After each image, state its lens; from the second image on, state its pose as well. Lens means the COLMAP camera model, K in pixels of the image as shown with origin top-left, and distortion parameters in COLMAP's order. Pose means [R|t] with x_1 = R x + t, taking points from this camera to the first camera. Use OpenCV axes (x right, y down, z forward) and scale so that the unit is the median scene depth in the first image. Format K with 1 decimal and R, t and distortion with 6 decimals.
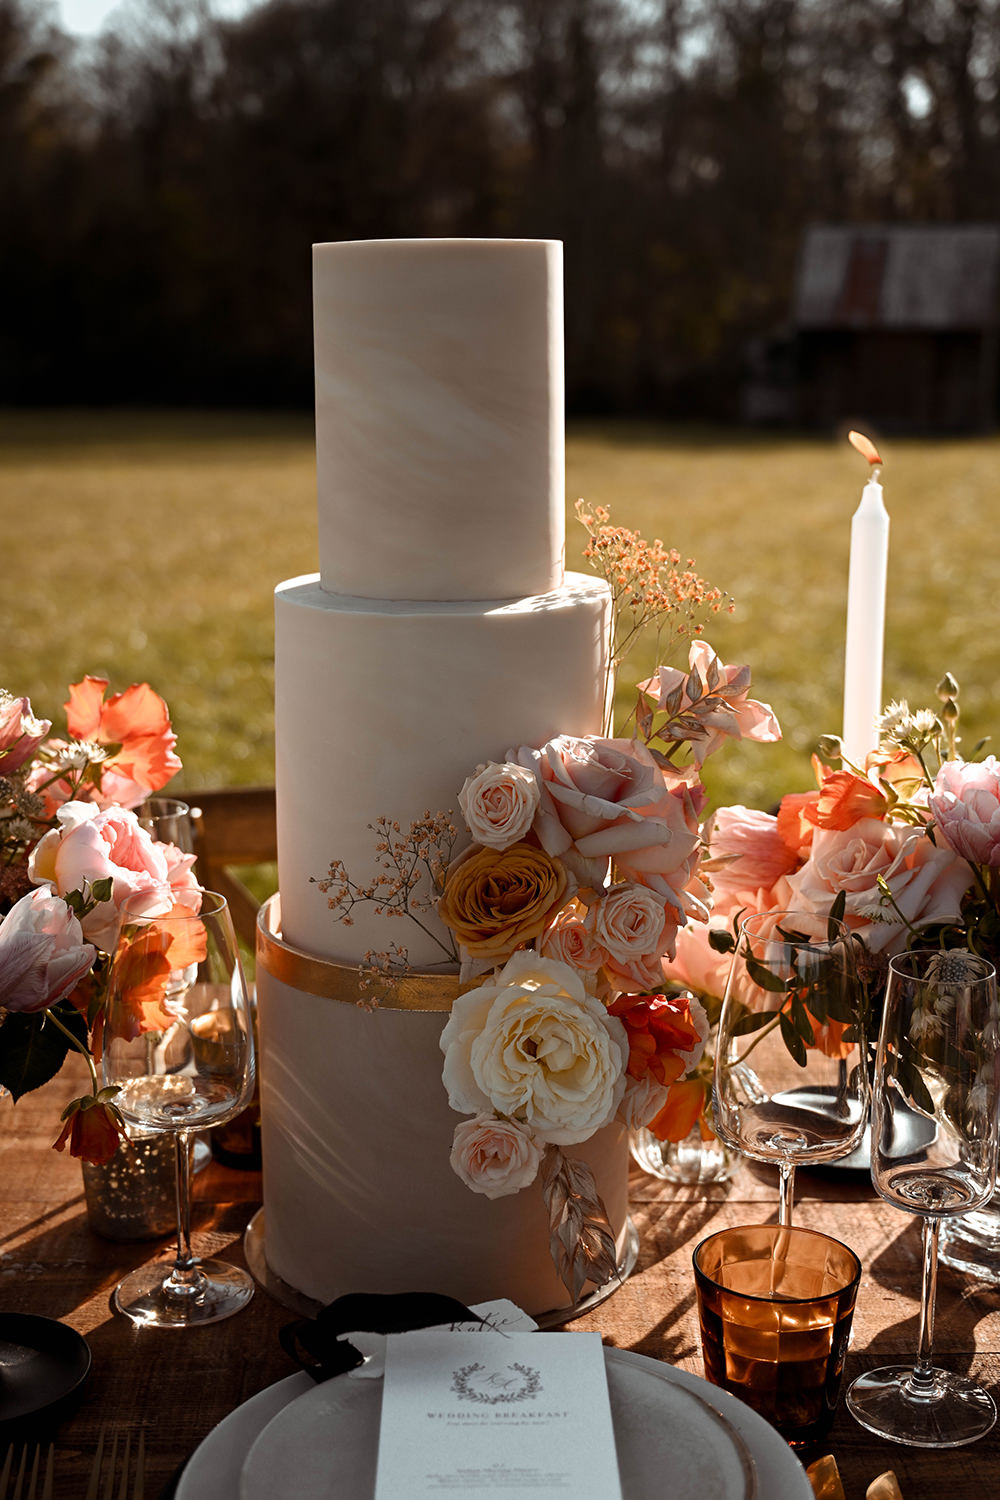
lens RADIAL K [[1970.6, 0, 501.0], [0, 1970.6, 765.6], [0, 0, 1]] dist [0.004971, 0.000000]
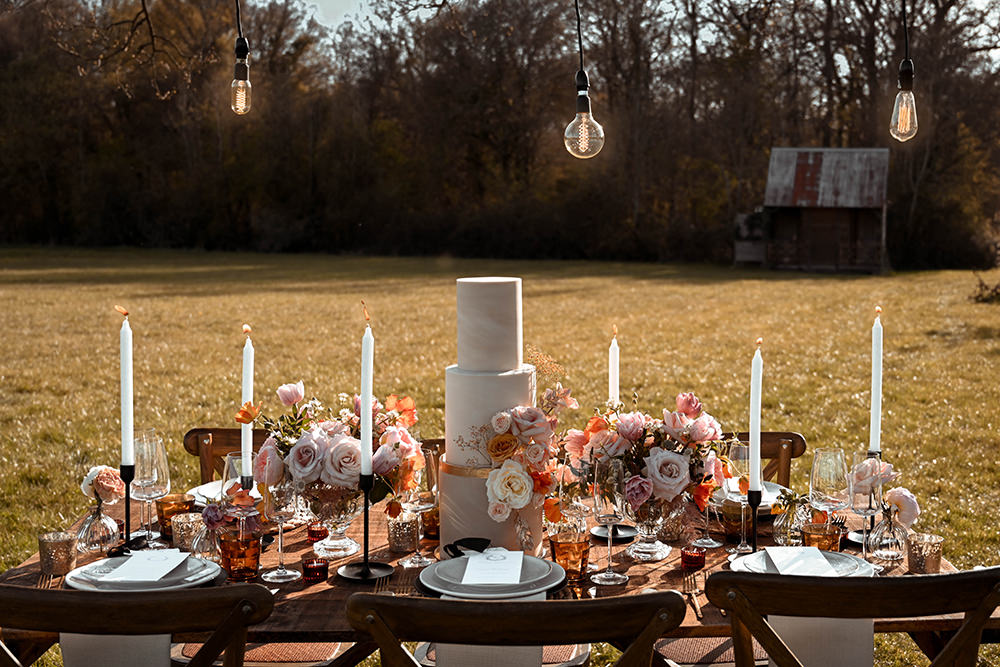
lens RADIAL K [[1274.4, 0, 605.8], [0, 1274.4, 334.7], [0, 0, 1]] dist [0.001013, 0.000000]
pose [[0.999916, 0.001430, 0.012850, 0.156793], [0.000042, 0.993502, -0.113815, 0.121207], [-0.012929, 0.113806, 0.993419, -1.400717]]
